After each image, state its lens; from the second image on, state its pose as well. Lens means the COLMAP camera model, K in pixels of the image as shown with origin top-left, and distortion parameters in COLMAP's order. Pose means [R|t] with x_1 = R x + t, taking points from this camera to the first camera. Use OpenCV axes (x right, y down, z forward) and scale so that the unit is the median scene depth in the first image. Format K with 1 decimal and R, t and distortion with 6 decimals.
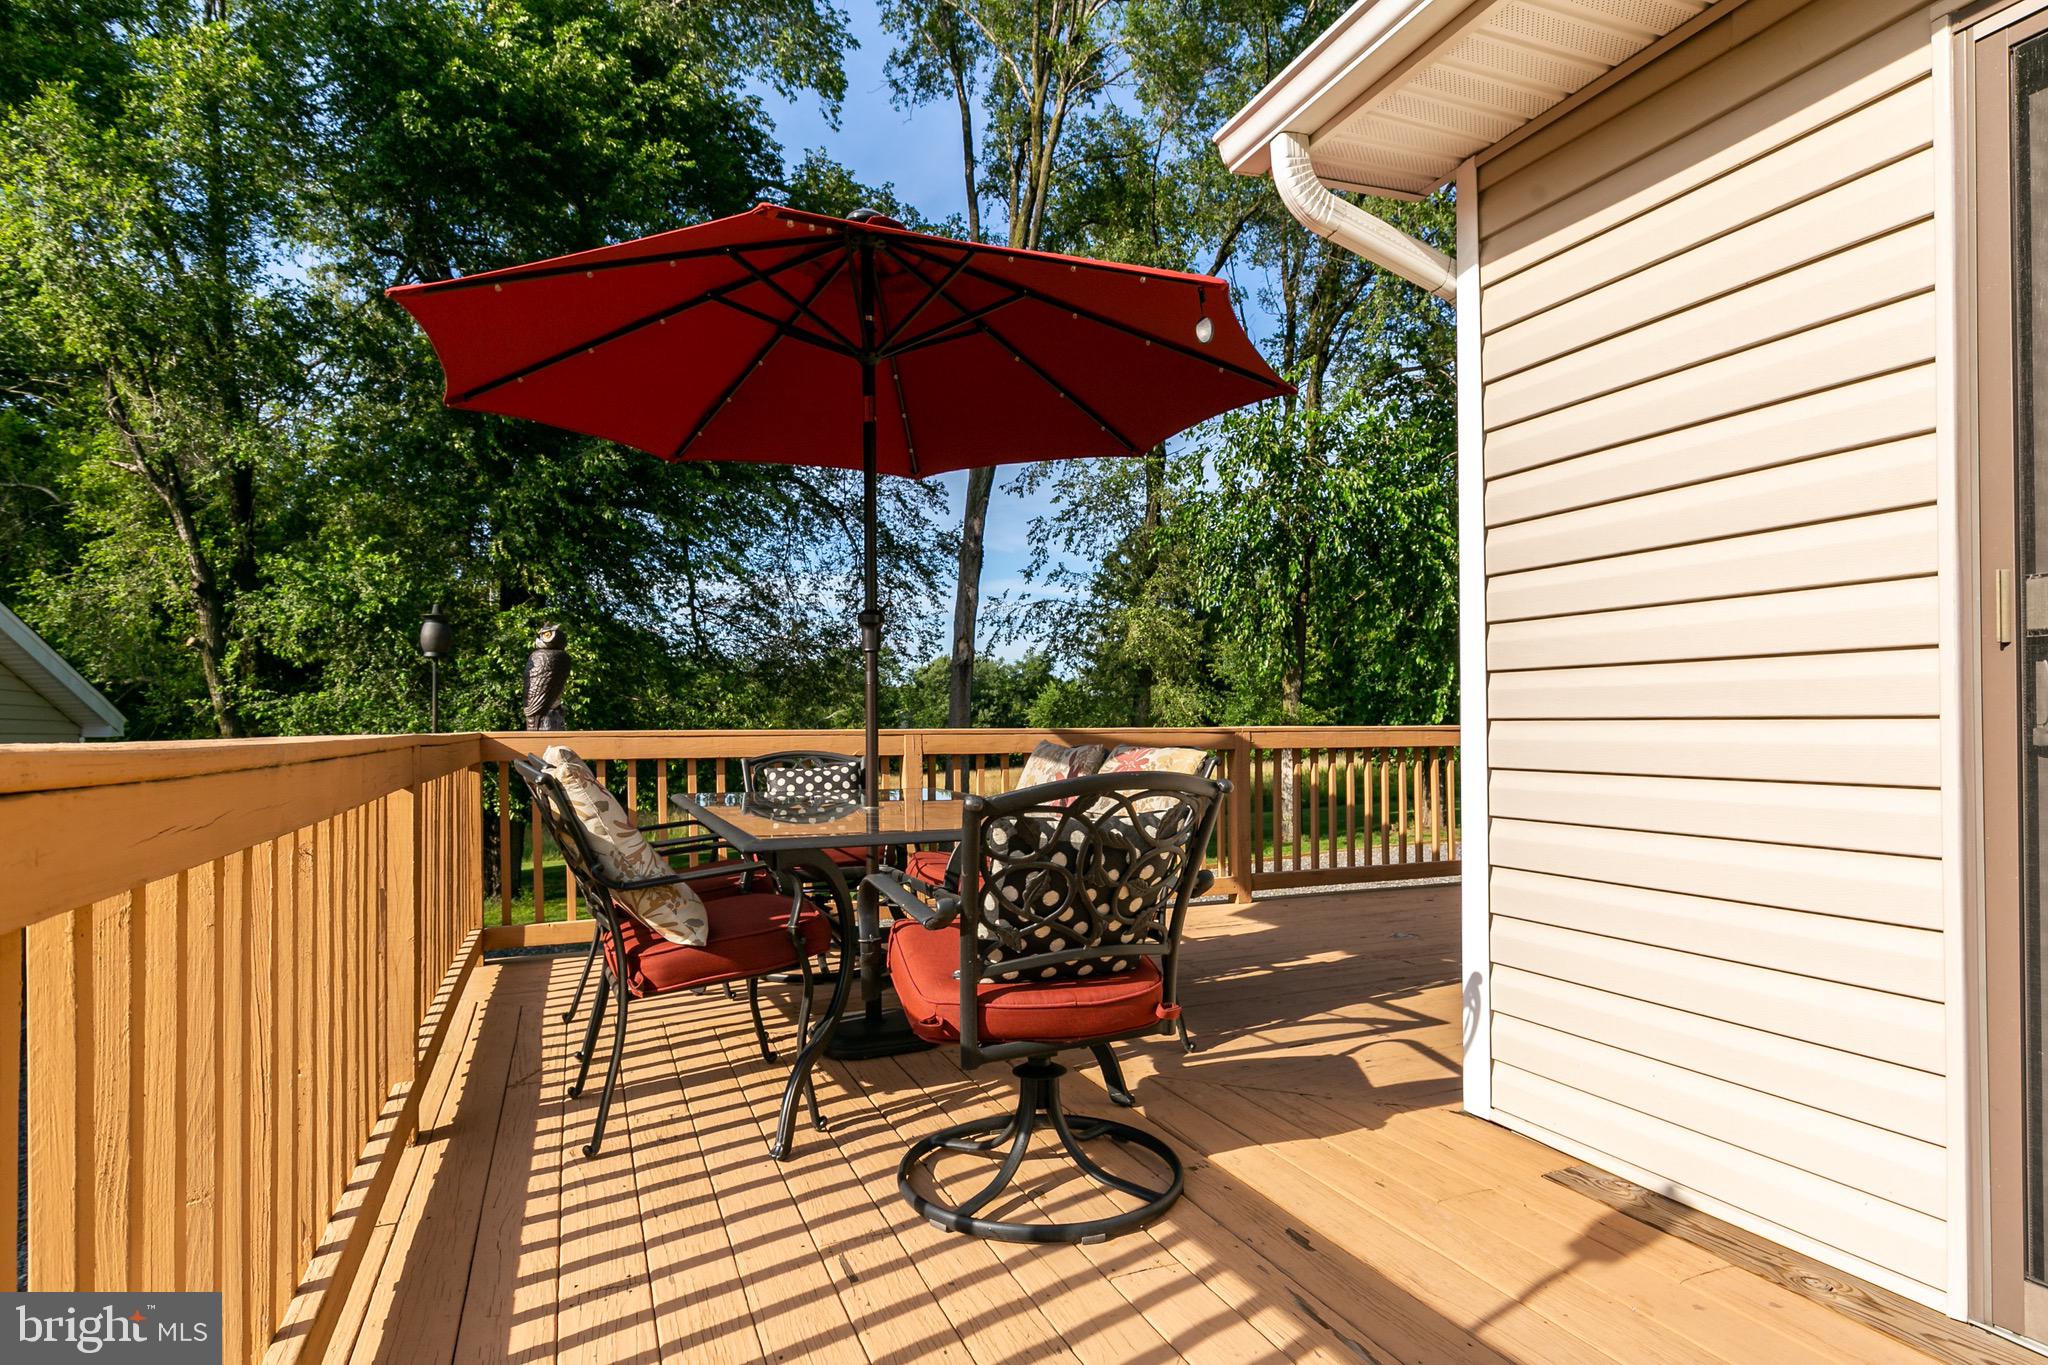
lens RADIAL K [[1221.7, 0, 1019.4], [0, 1221.7, 730.0], [0, 0, 1]] dist [0.006914, 0.001506]
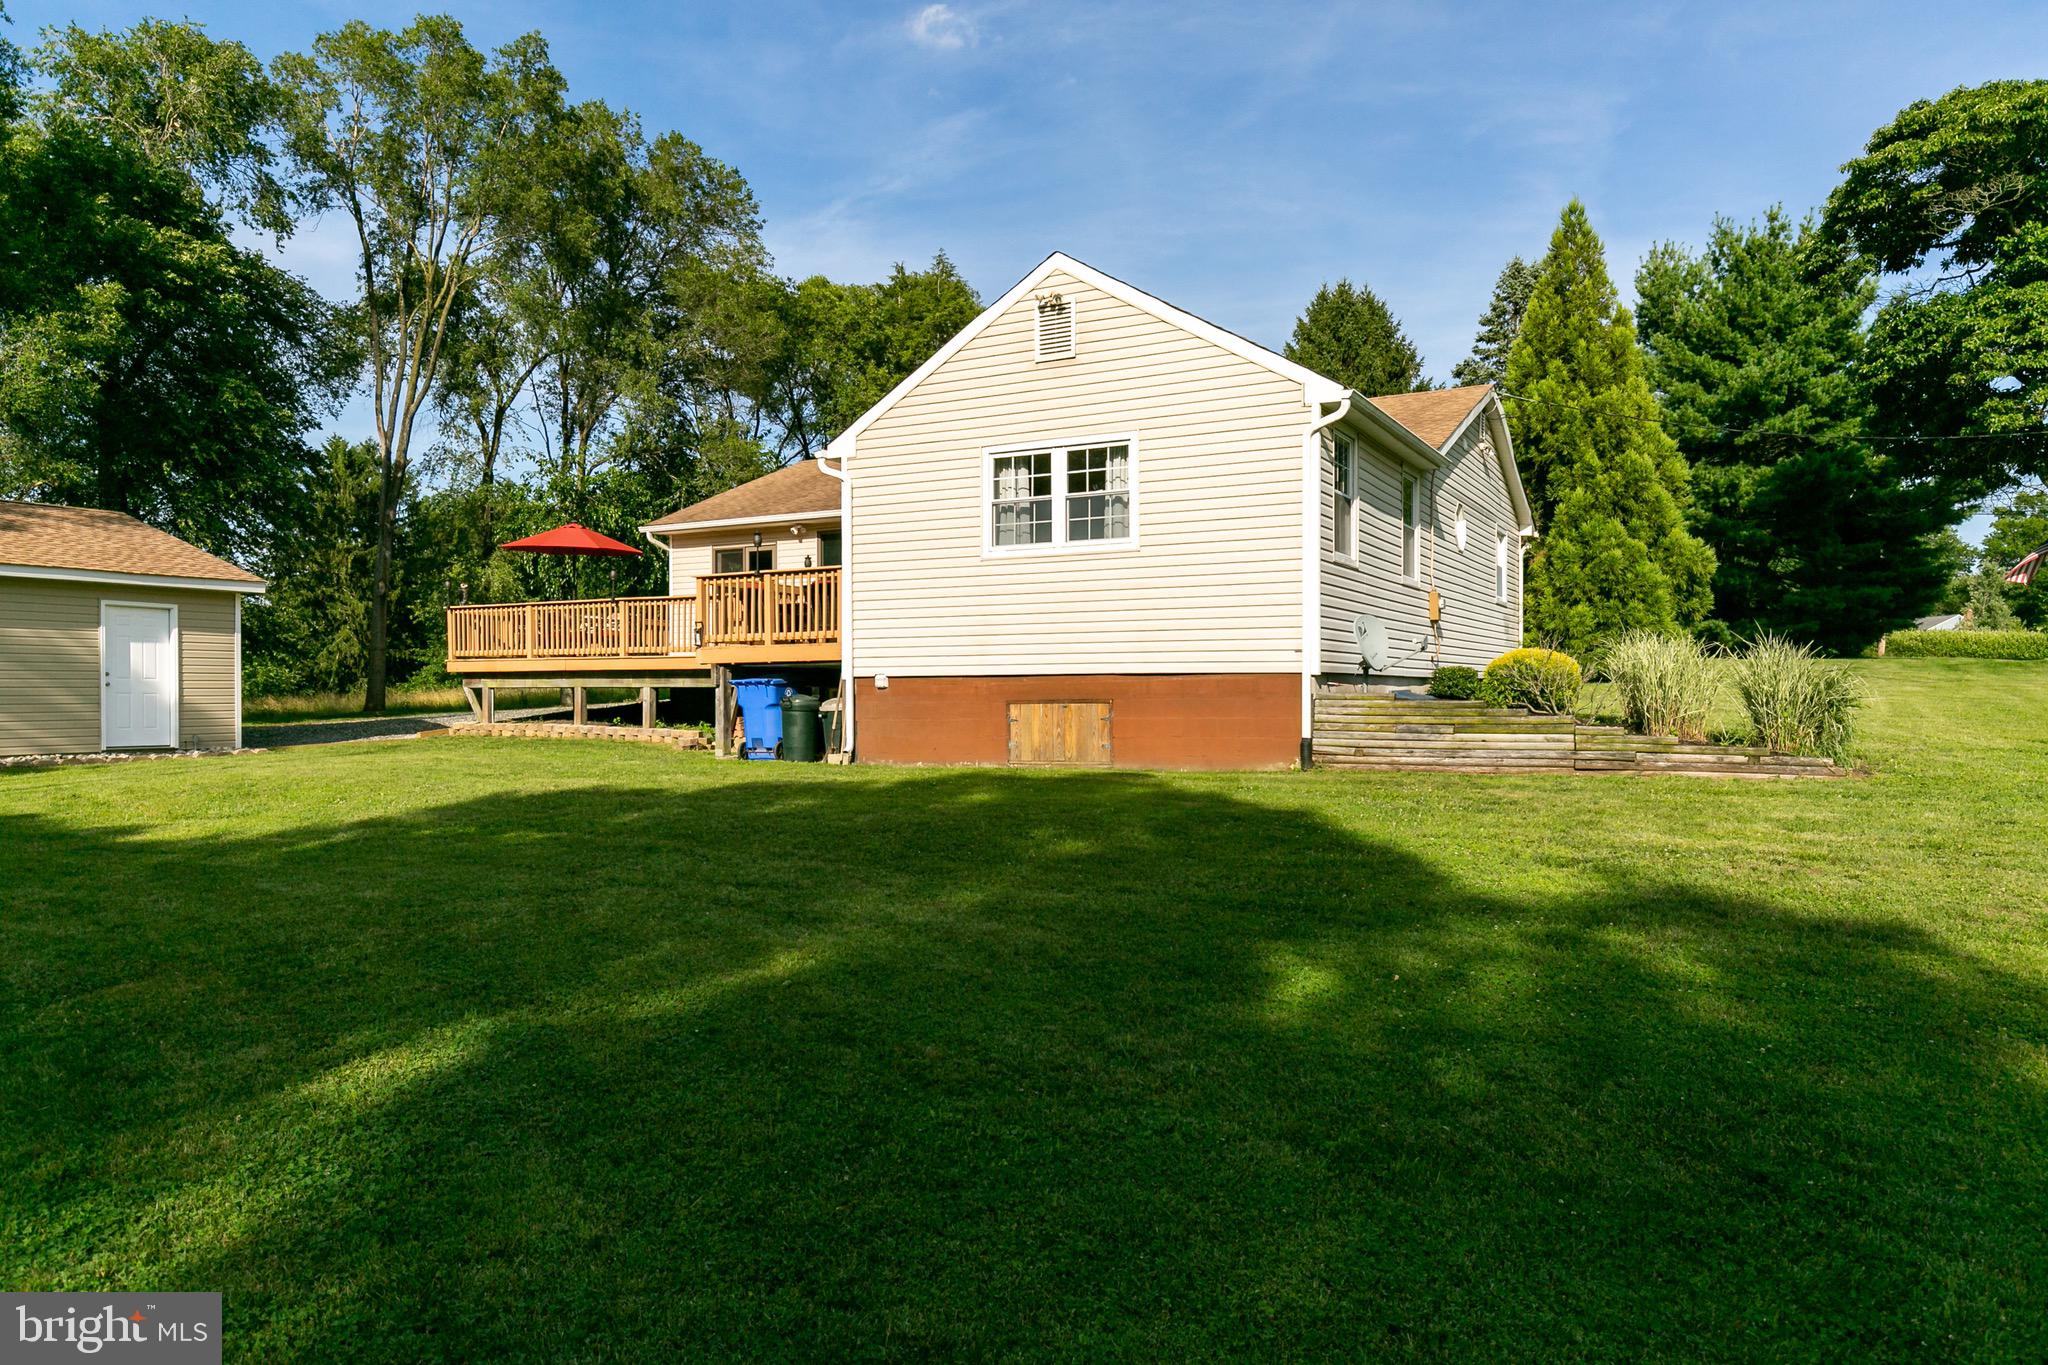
lens RADIAL K [[1335.2, 0, 1024.0], [0, 1335.2, 682.5], [0, 0, 1]] dist [0.005727, -0.001698]
pose [[0.814809, 0.007455, 0.579681, -2.985036], [-0.006548, 0.999972, -0.003656, 0.582449], [-0.579692, -0.000817, 0.814835, -7.965633]]
